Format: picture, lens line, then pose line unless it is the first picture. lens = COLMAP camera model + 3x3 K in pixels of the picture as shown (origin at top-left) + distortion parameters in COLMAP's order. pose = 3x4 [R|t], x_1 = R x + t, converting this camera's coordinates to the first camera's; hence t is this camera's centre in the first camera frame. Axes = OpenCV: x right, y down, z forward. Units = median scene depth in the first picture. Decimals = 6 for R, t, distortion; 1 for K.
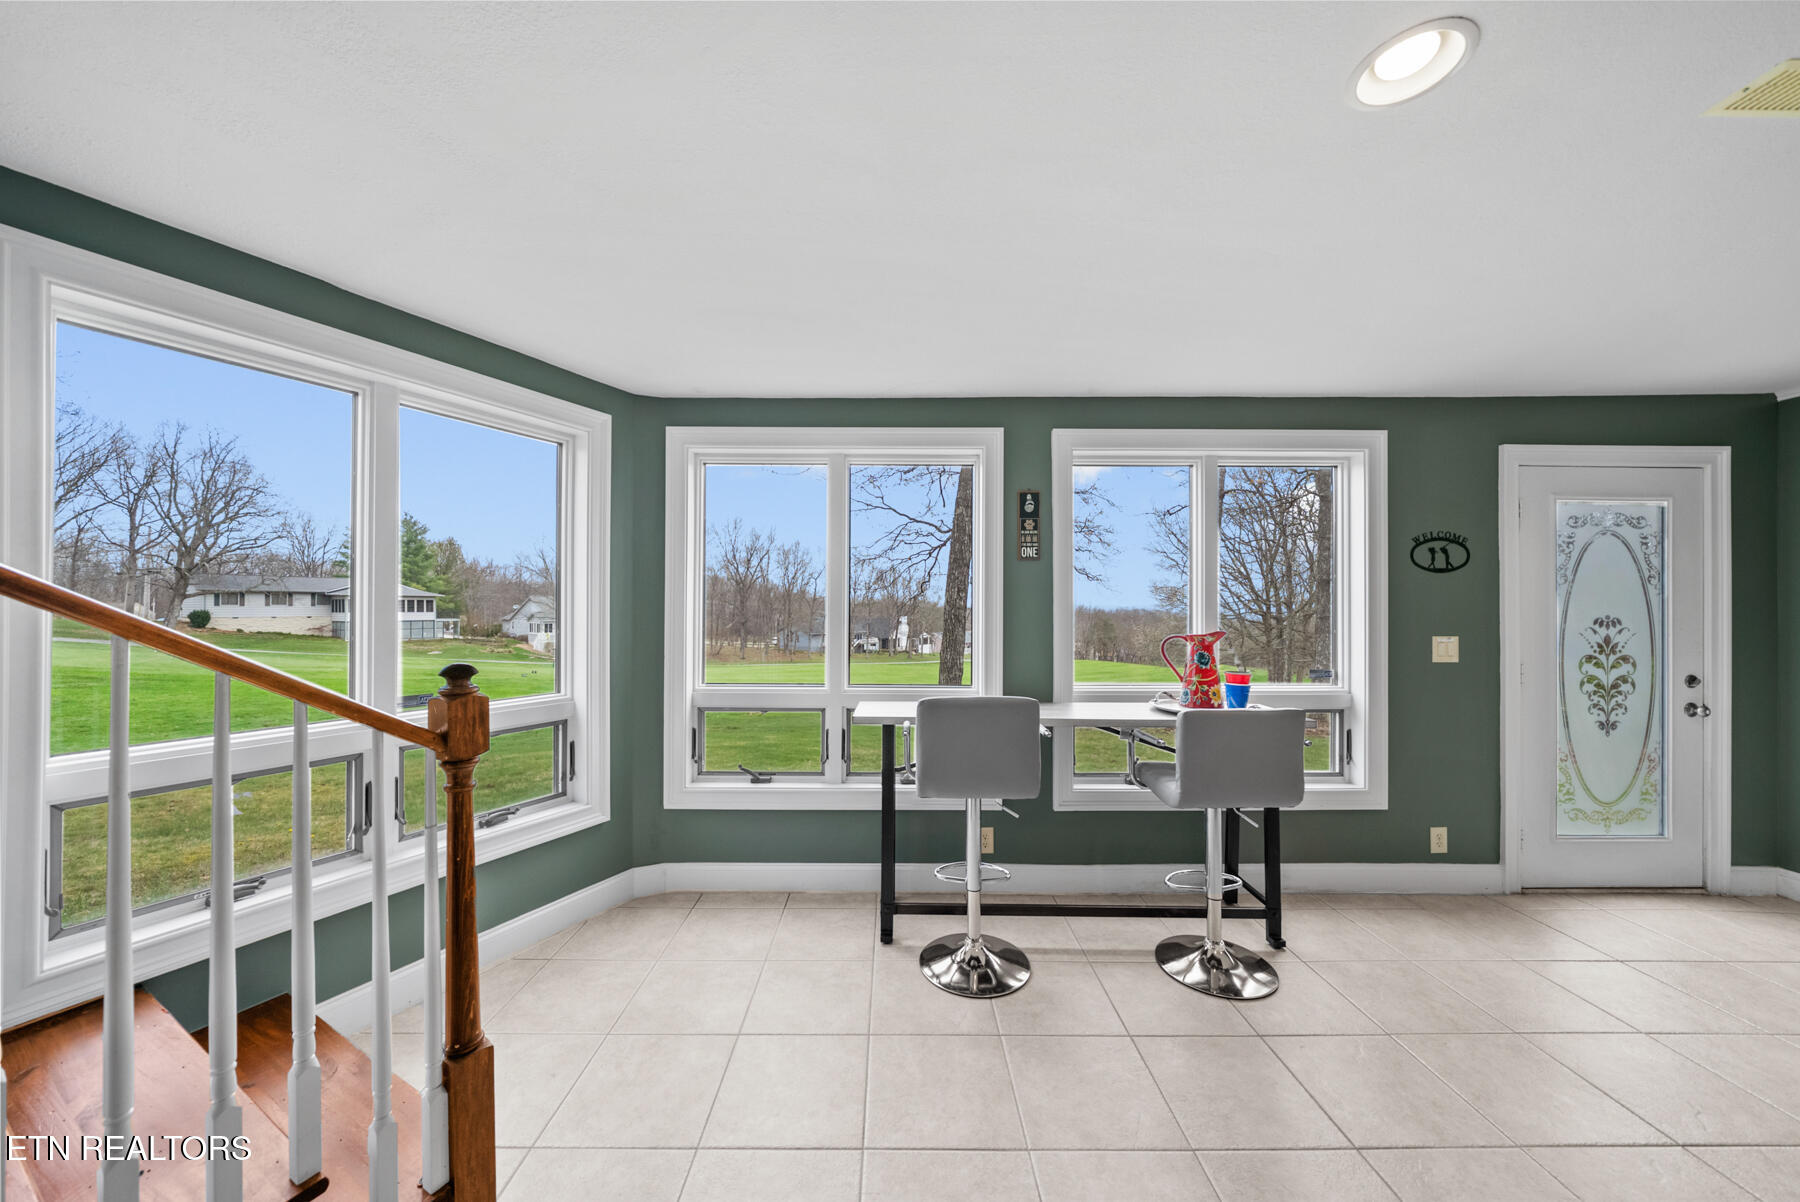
lens RADIAL K [[617.5, 0, 900.0], [0, 617.5, 601.0], [0, 0, 1]] dist [-0.008768, -0.000056]
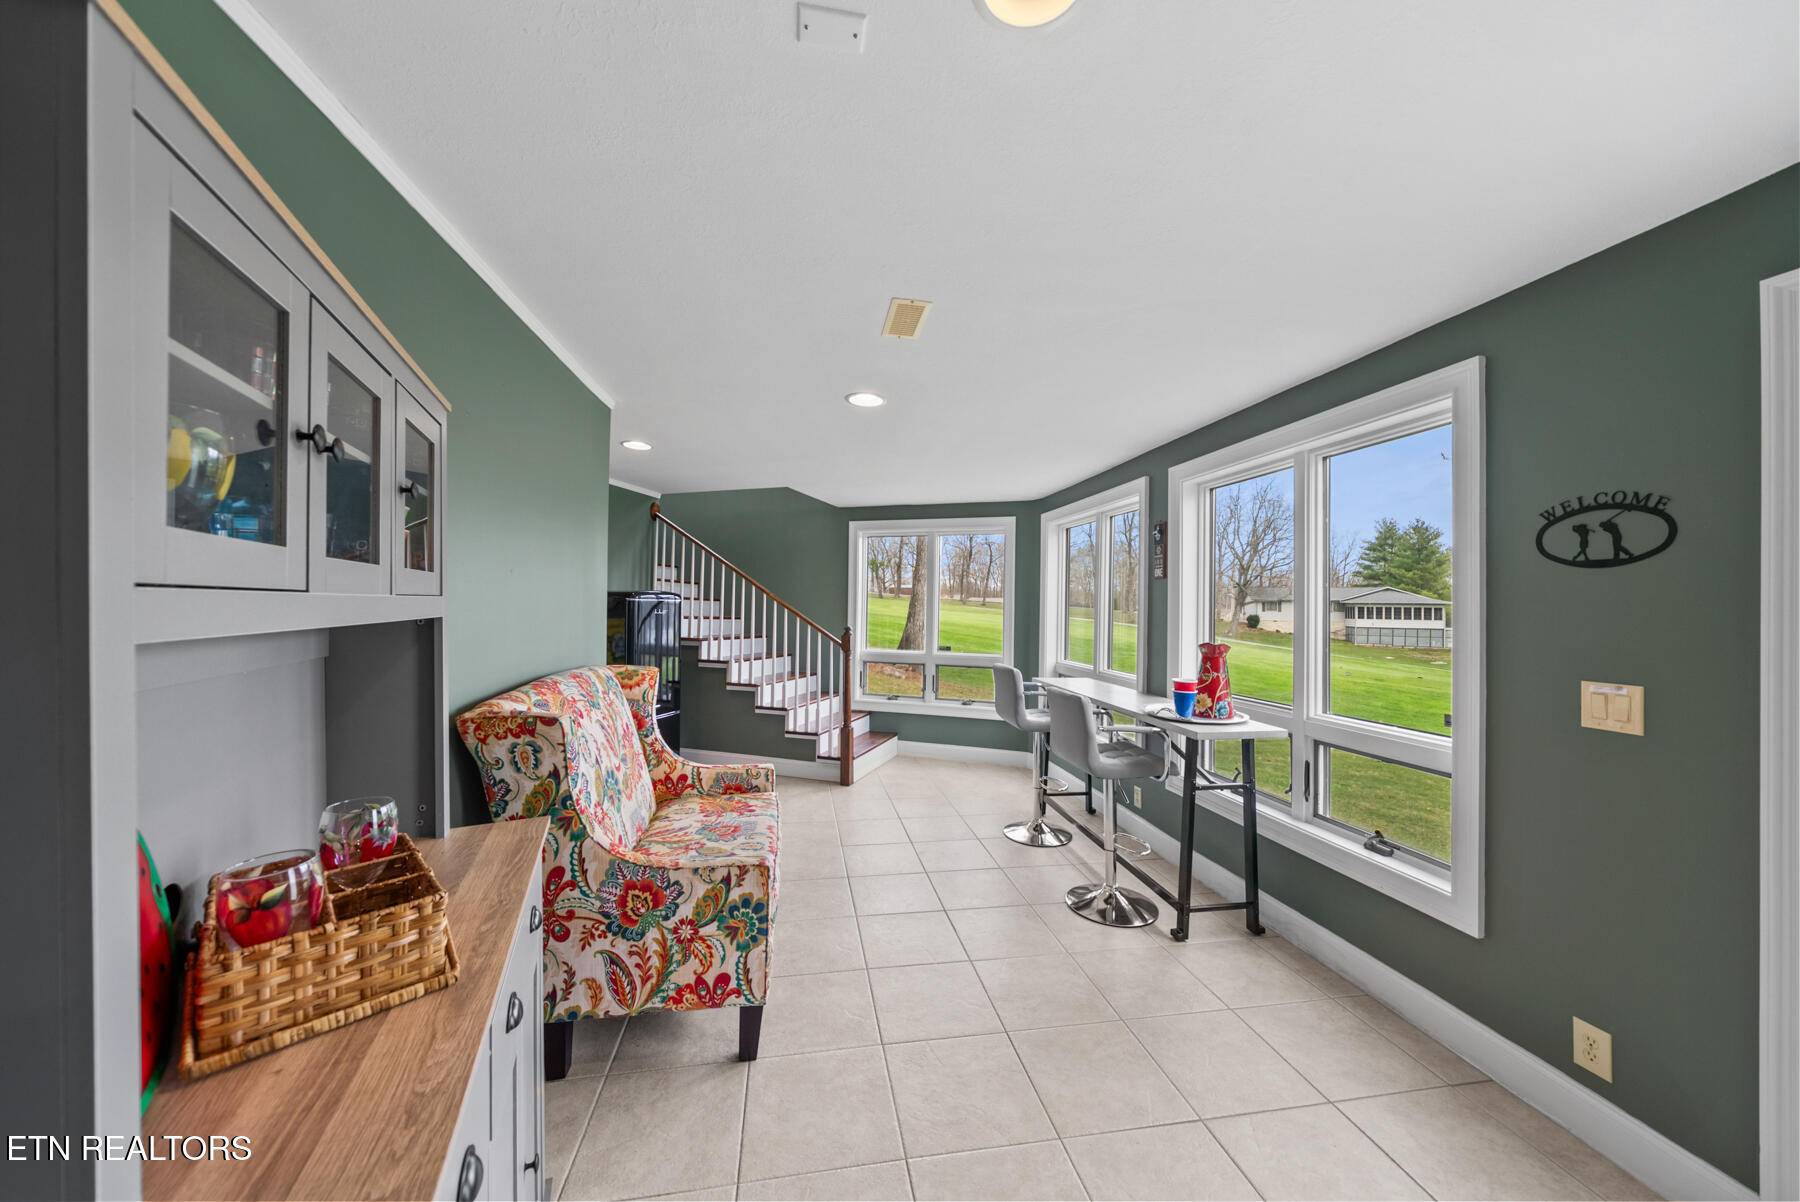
lens RADIAL K [[633.4, 0, 898.1], [0, 633.4, 594.3], [0, 0, 1]] dist [-0.000381, -0.000051]
pose [[0.158716, -0.016966, -0.987178, 1.343836], [-0.005009, 0.999826, -0.017989, -0.008413], [0.987312, 0.007800, 0.158603, 0.281804]]
